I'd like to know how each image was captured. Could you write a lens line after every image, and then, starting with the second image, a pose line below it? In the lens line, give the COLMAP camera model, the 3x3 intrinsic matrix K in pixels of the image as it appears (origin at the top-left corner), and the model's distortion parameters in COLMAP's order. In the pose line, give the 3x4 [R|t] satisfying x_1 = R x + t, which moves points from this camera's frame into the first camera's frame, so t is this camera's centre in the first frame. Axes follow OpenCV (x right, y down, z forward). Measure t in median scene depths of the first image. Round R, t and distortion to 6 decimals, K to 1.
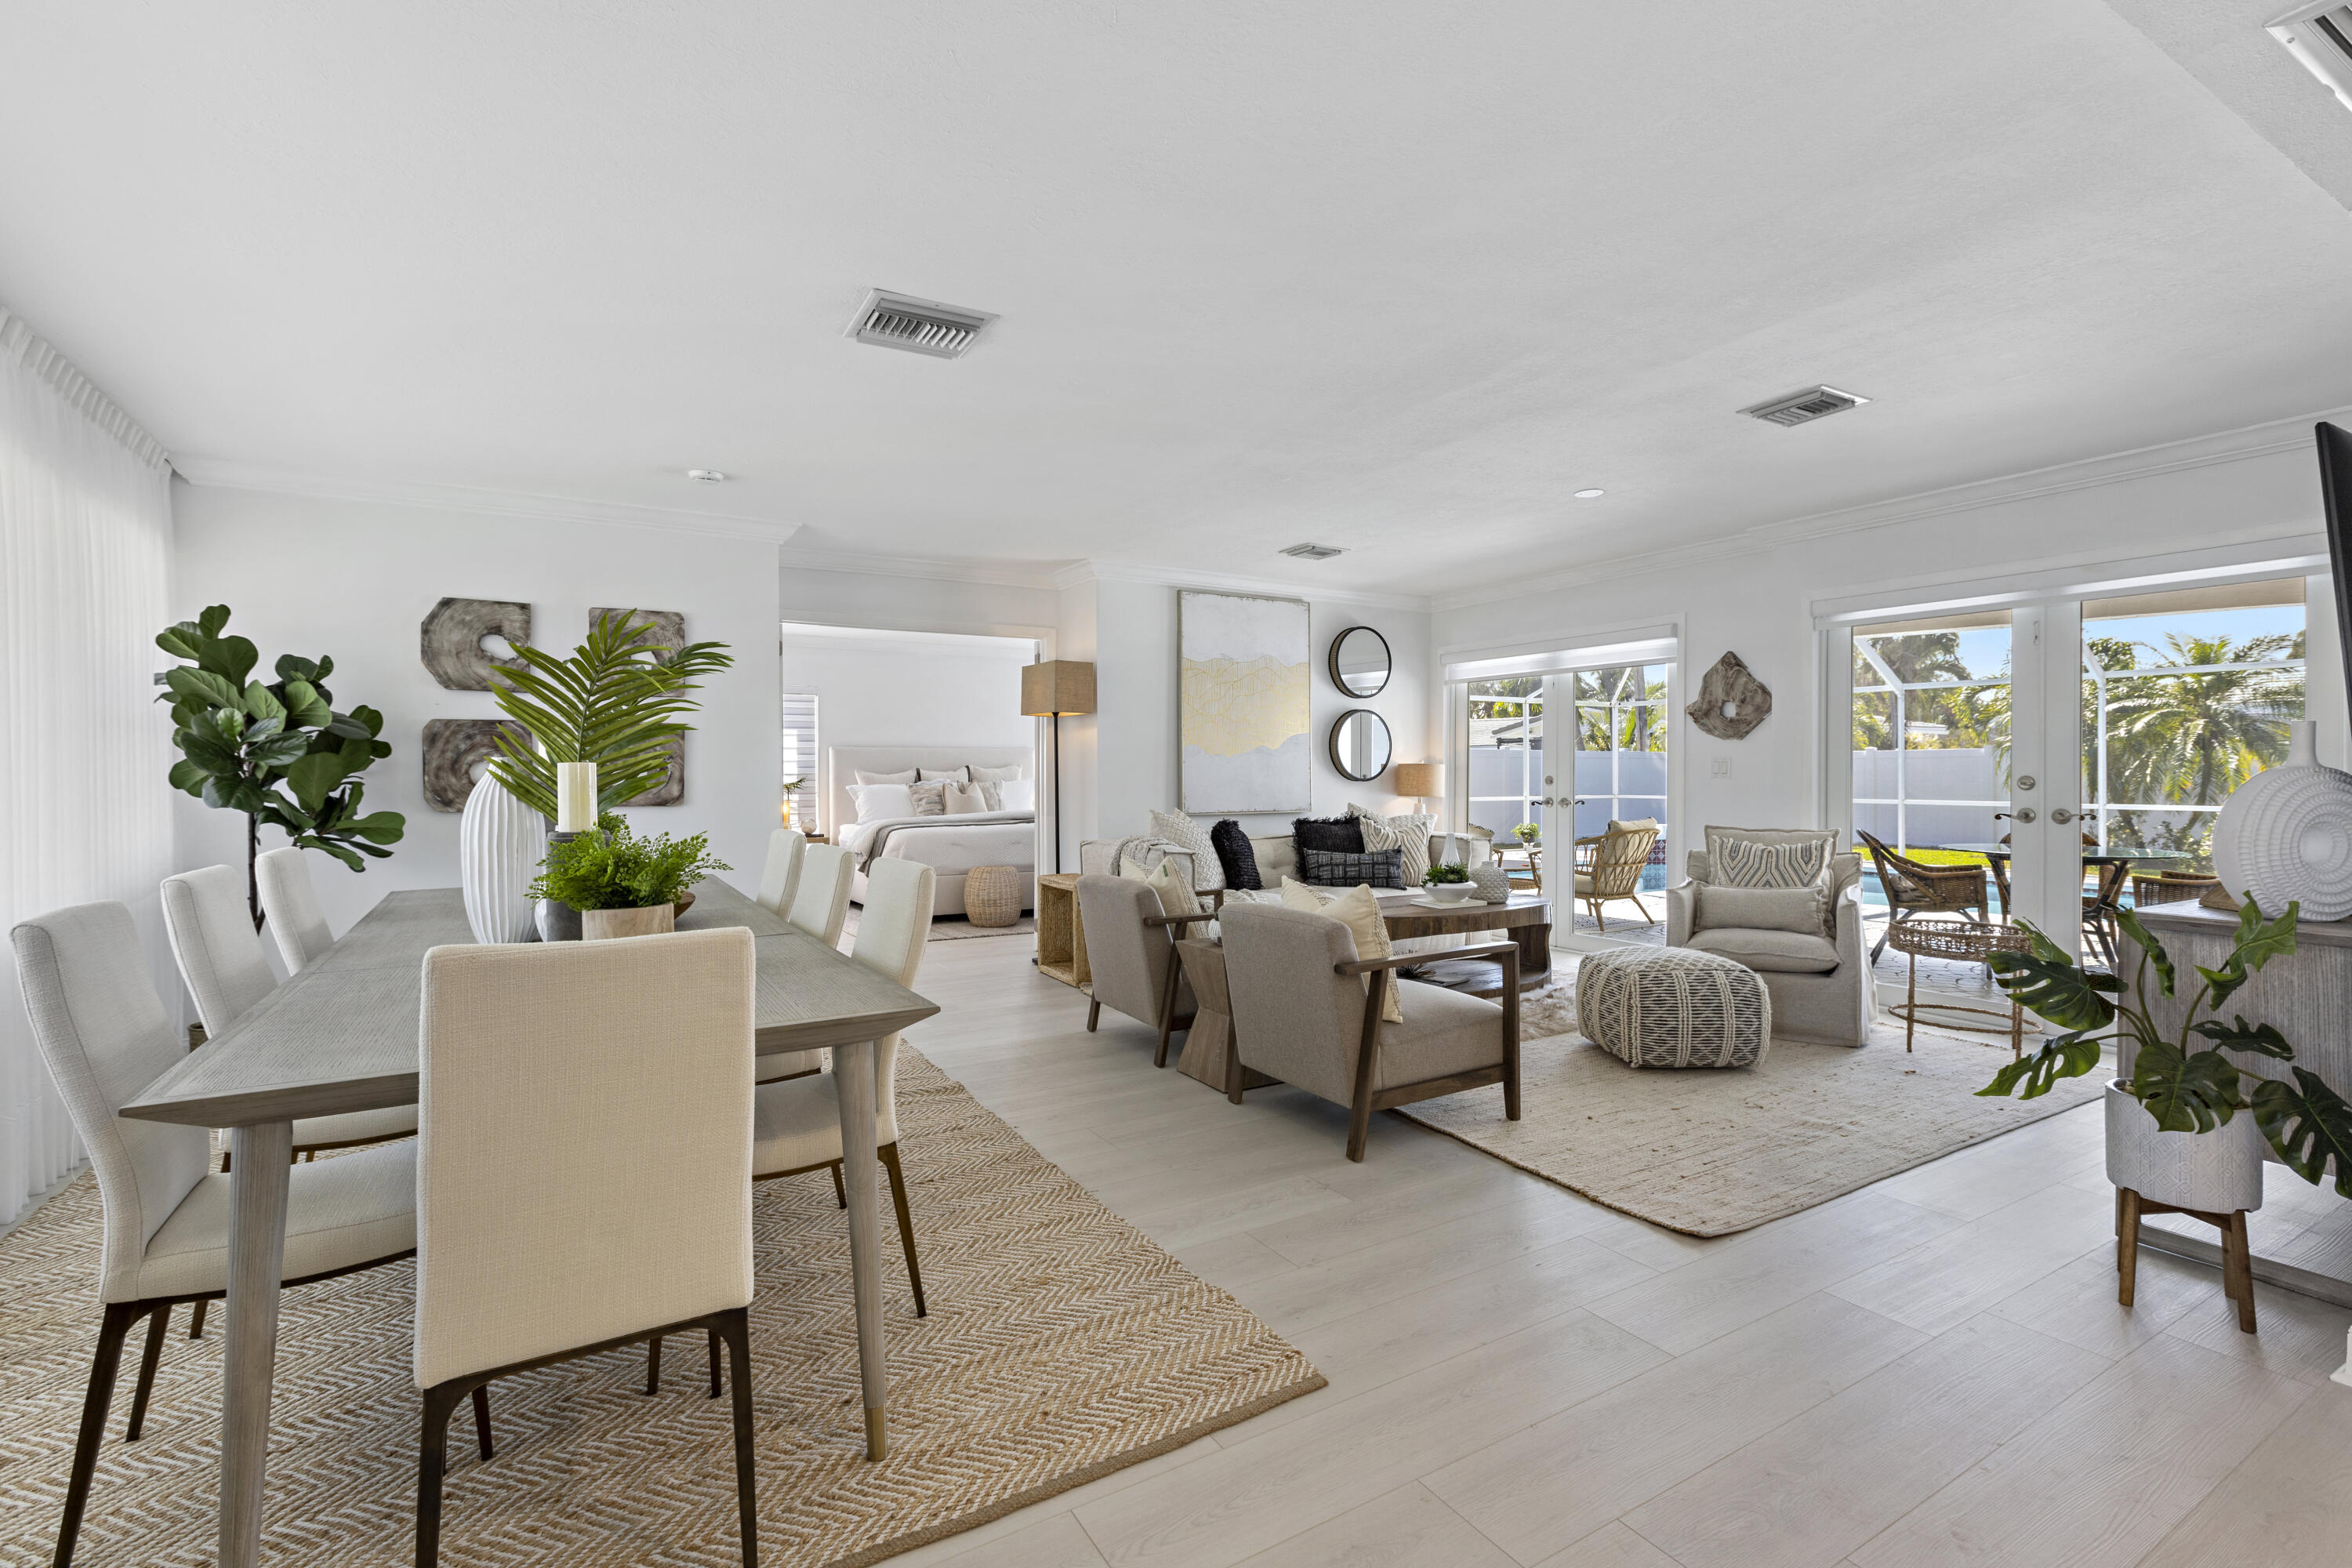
lens RADIAL K [[1072.3, 0, 1181.4], [0, 1072.3, 788.2], [0, 0, 1]] dist [-0.000768, 0.018021]
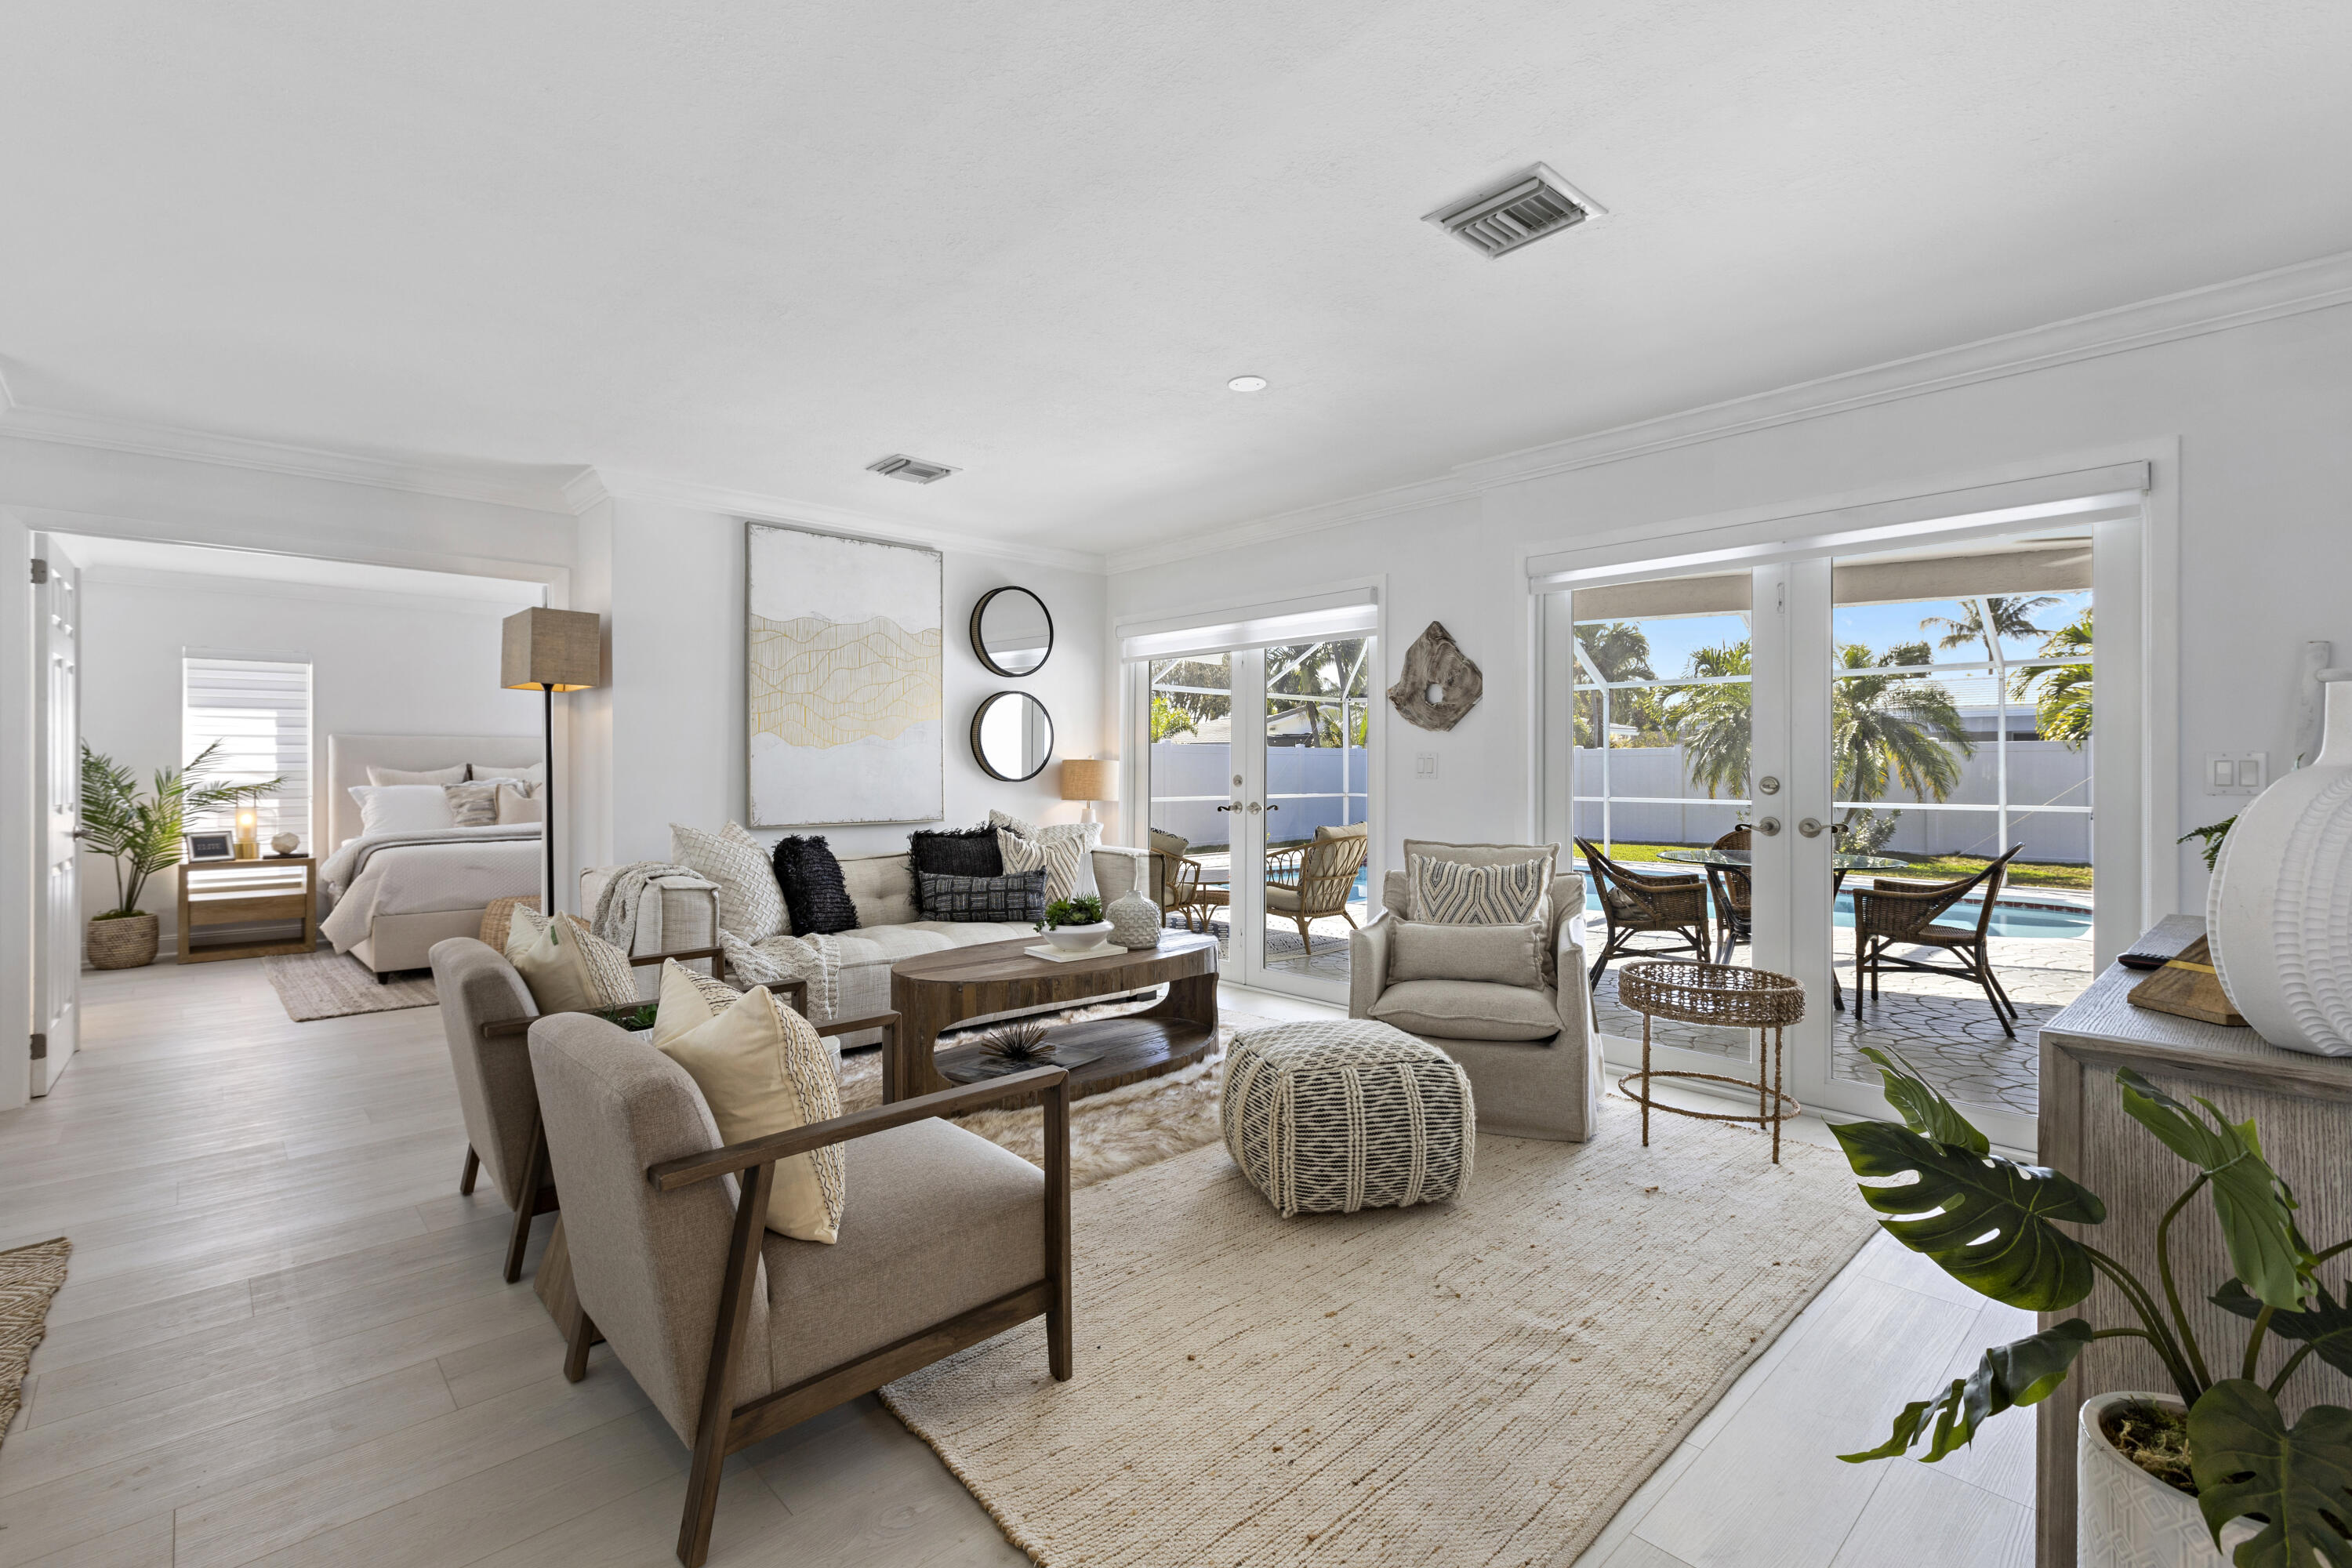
lens RADIAL K [[1072.3, 0, 1181.4], [0, 1072.3, 788.2], [0, 0, 1]] dist [-0.000768, 0.018021]
pose [[0.976078, -0.002859, 0.217402, 0.165527], [0.002206, 0.999992, 0.003247, -0.005684], [-0.217410, -0.002690, 0.976077, 0.283523]]
